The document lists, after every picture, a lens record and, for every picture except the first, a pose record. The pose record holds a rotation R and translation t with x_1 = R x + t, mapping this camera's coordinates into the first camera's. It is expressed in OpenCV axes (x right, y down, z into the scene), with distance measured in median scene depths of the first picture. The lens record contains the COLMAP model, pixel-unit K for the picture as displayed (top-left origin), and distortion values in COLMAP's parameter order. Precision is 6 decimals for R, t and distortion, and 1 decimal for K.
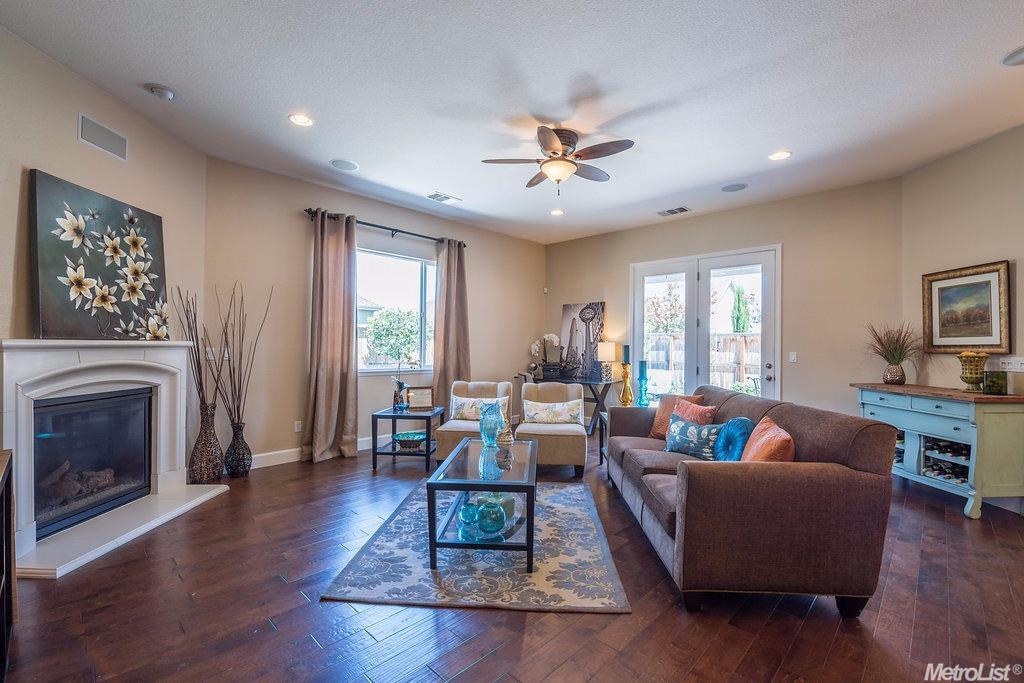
lens RADIAL K [[443.3, 0, 511.4], [0, 443.3, 341.2], [0, 0, 1]] dist [-0.017680, -0.002778]
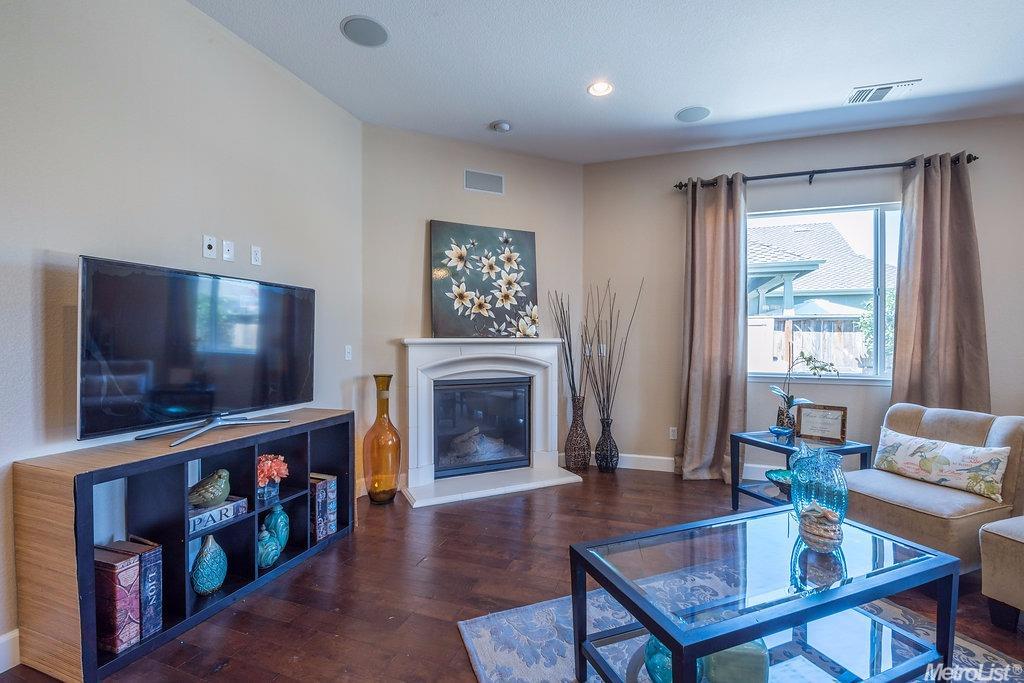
lens RADIAL K [[443.3, 0, 507.2], [0, 443.3, 343.6], [0, 0, 1]] dist [-0.017680, -0.002778]
pose [[0.412387, -0.002212, -0.911006, 0.237642], [0.012663, 0.999914, 0.003305, 0.008128], [0.910921, -0.012899, 0.412380, 0.423370]]
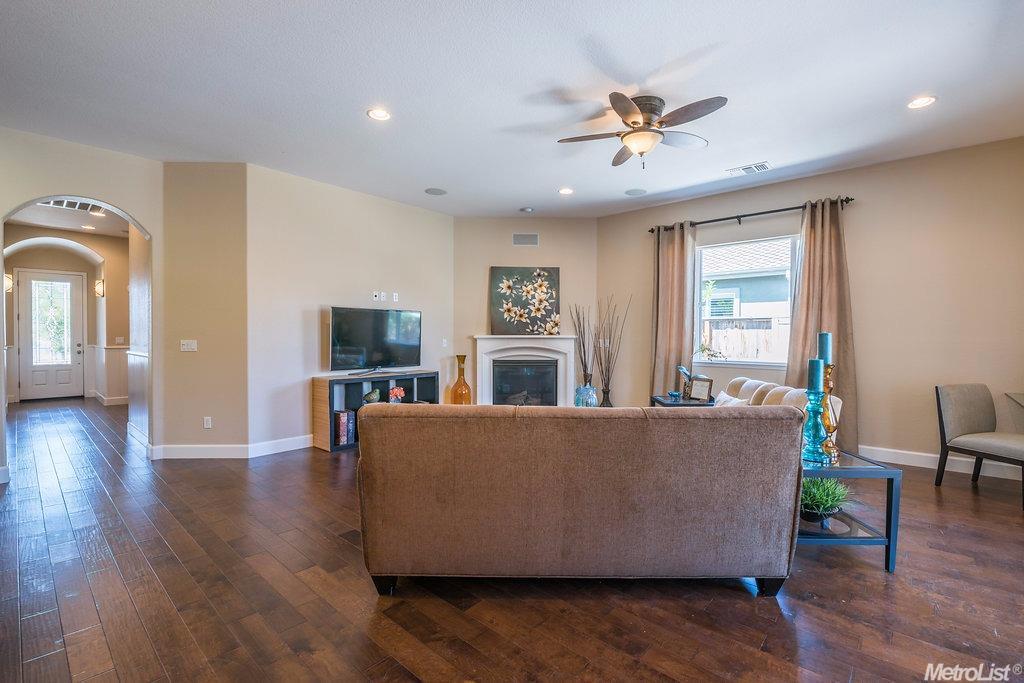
lens RADIAL K [[443.3, 0, 513.8], [0, 443.3, 343.6], [0, 0, 1]] dist [-0.017680, -0.002778]
pose [[0.038334, 0.007170, -0.999239, 1.001747], [0.008004, 0.999940, 0.007482, 0.018045], [0.999233, -0.008284, 0.038274, 0.706855]]
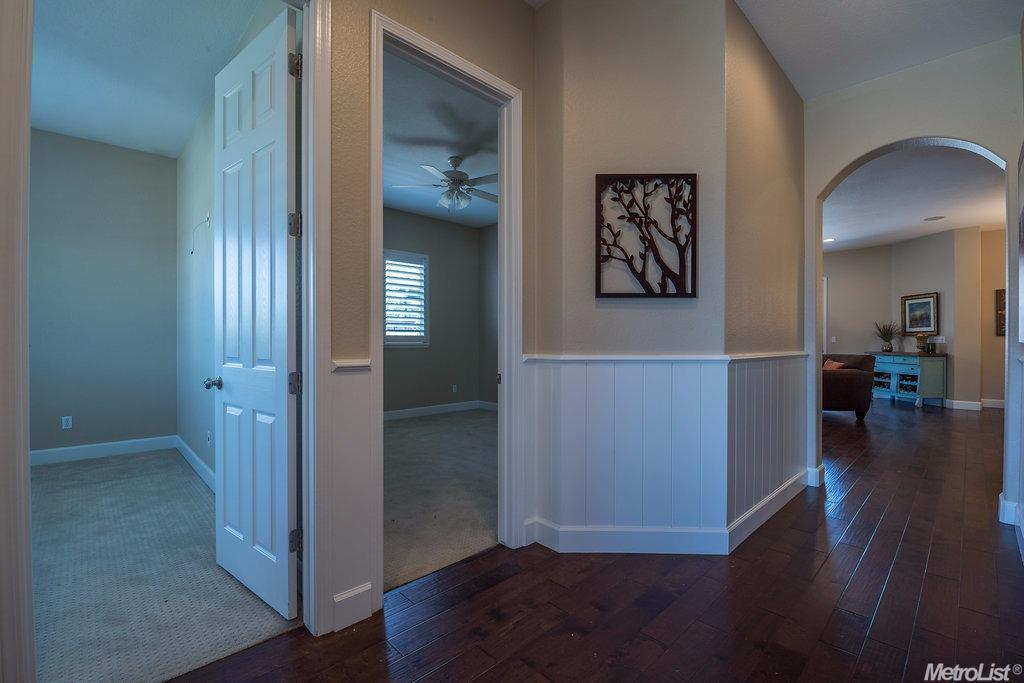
lens RADIAL K [[443.3, 0, 513.5], [0, 443.3, 342.9], [0, 0, 1]] dist [-0.017680, -0.002778]
pose [[0.999415, -0.009333, -0.032902, -0.902335], [0.009865, 0.999823, 0.016044, 0.012145], [0.032746, -0.016359, 0.999330, -1.244824]]
